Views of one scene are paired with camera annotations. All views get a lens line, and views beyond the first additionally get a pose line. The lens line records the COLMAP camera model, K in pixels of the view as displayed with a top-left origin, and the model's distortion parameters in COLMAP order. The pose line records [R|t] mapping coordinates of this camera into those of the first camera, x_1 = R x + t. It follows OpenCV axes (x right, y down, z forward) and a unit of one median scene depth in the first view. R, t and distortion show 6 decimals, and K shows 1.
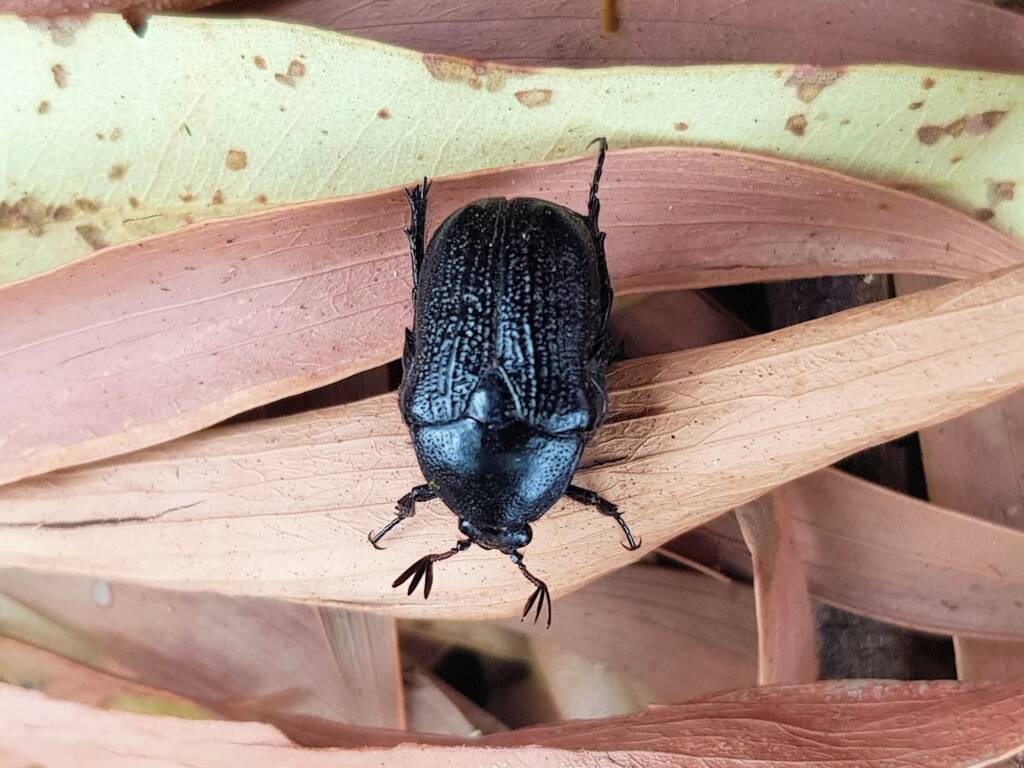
lens RADIAL K [[2235.5, 0, 531.6], [0, 2235.5, 379.5], [0, 0, 1]] dist [0.239413, 0.000000]
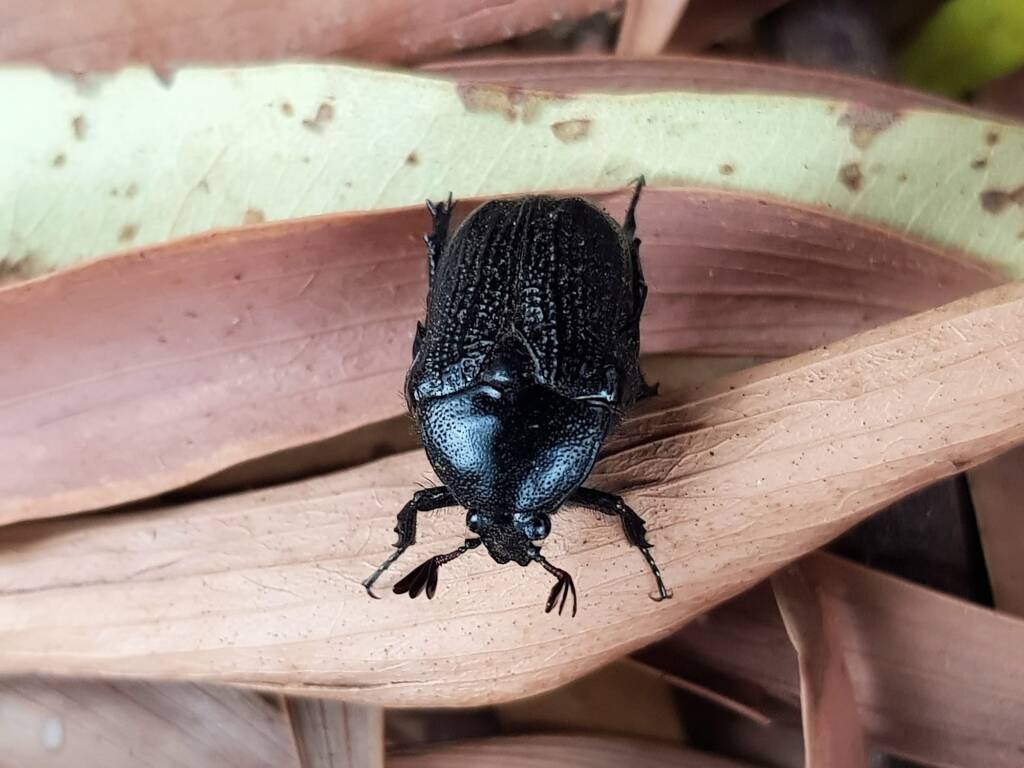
lens RADIAL K [[2235.5, 0, 514.4], [0, 2235.5, 405.2], [0, 0, 1]] dist [0.239413, 0.000000]
pose [[0.998490, 0.038220, -0.039466, 0.019238], [-0.050390, 0.923321, -0.380708, 0.345681], [0.021889, 0.382121, 0.923853, 0.170711]]
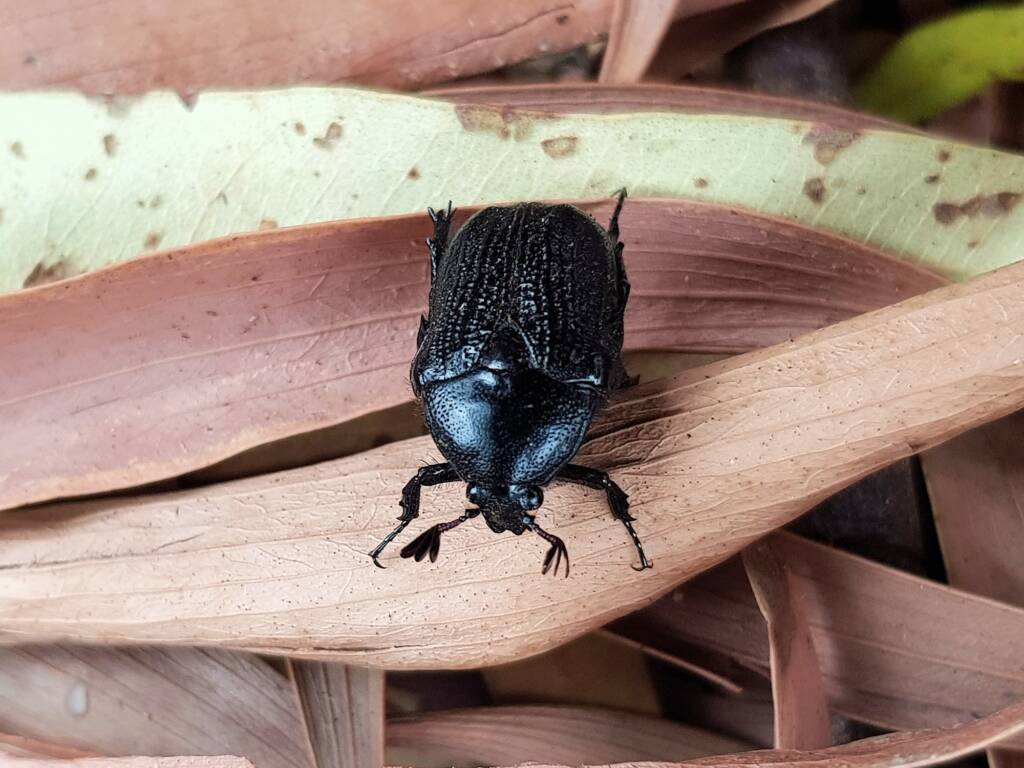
lens RADIAL K [[2235.5, 0, 454.3], [0, 2235.5, 378.5], [0, 0, 1]] dist [0.239413, 0.000000]
pose [[0.997936, 0.042175, -0.048430, 0.007518], [-0.058586, 0.906751, -0.417576, 0.411691], [0.026303, 0.419551, 0.907350, 0.101731]]
